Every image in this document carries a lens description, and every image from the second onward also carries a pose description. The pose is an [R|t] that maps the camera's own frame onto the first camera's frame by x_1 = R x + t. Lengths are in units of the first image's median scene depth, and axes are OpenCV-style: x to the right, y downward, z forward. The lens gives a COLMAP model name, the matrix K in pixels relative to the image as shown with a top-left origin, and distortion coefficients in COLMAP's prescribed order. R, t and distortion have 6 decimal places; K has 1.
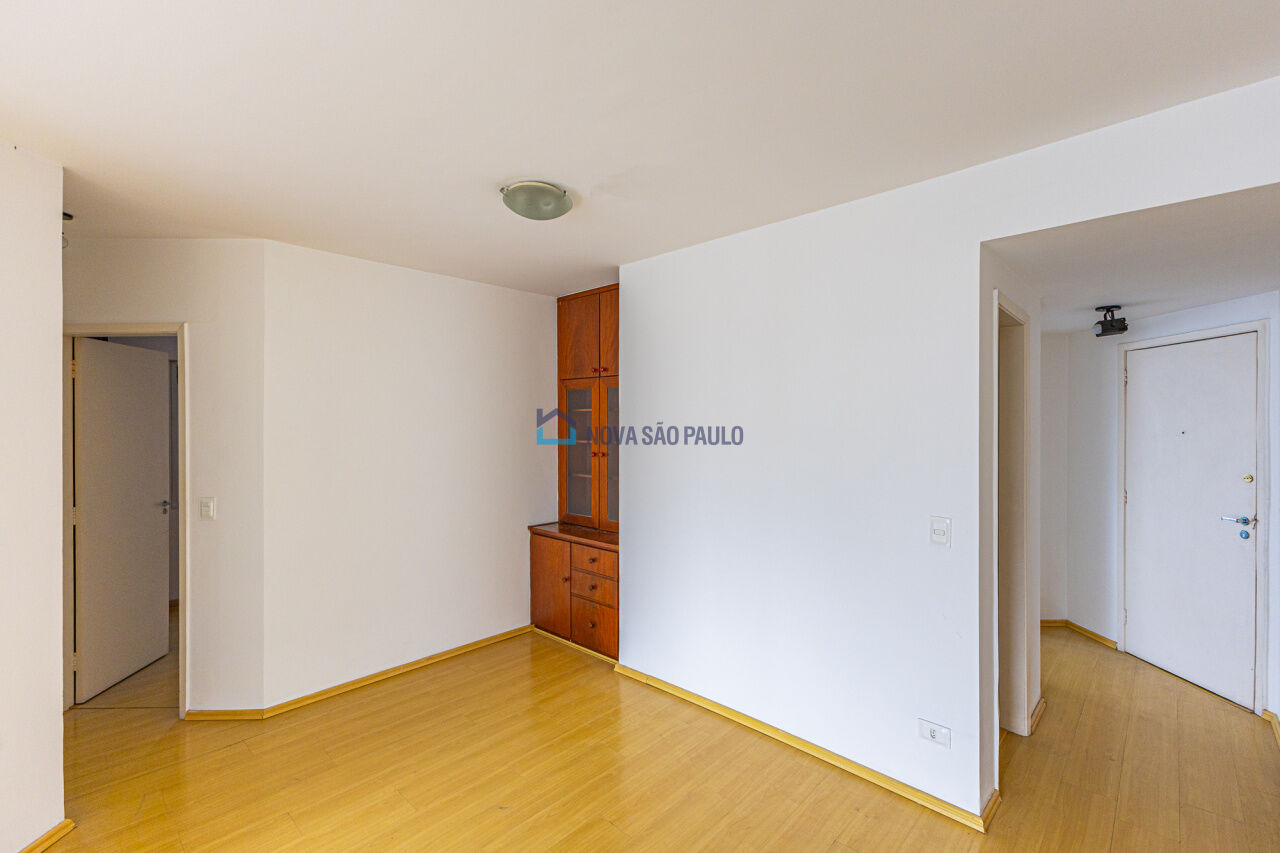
lens RADIAL K [[551.8, 0, 640.9], [0, 551.8, 436.8], [0, 0, 1]] dist [-0.000345, -0.000468]
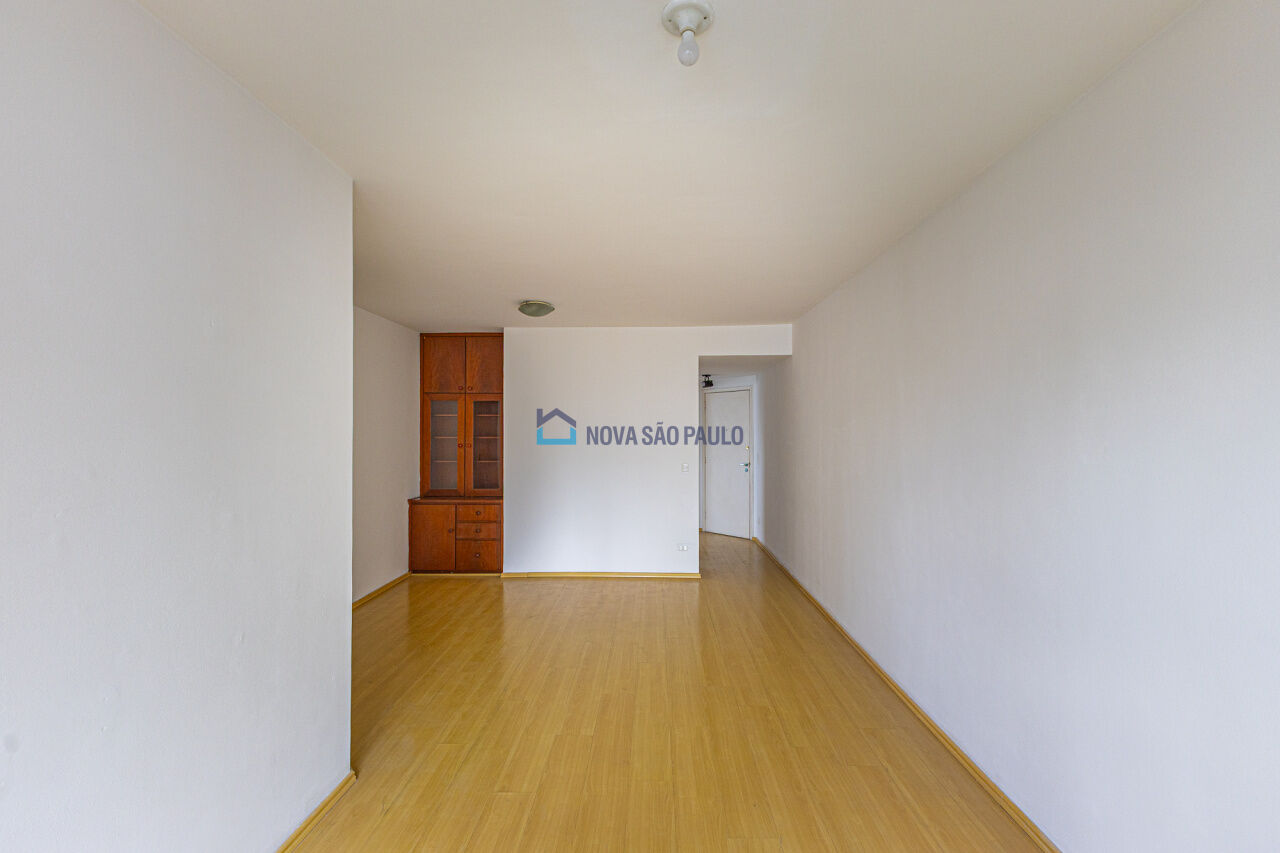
lens RADIAL K [[551.8, 0, 640.9], [0, 551.8, 436.8], [0, 0, 1]] dist [-0.000345, -0.000468]
pose [[0.742718, -0.008147, 0.669555, -0.745843], [0.012293, 0.999923, -0.001469, 0.017524], [-0.669492, 0.009322, 0.742761, -0.432527]]
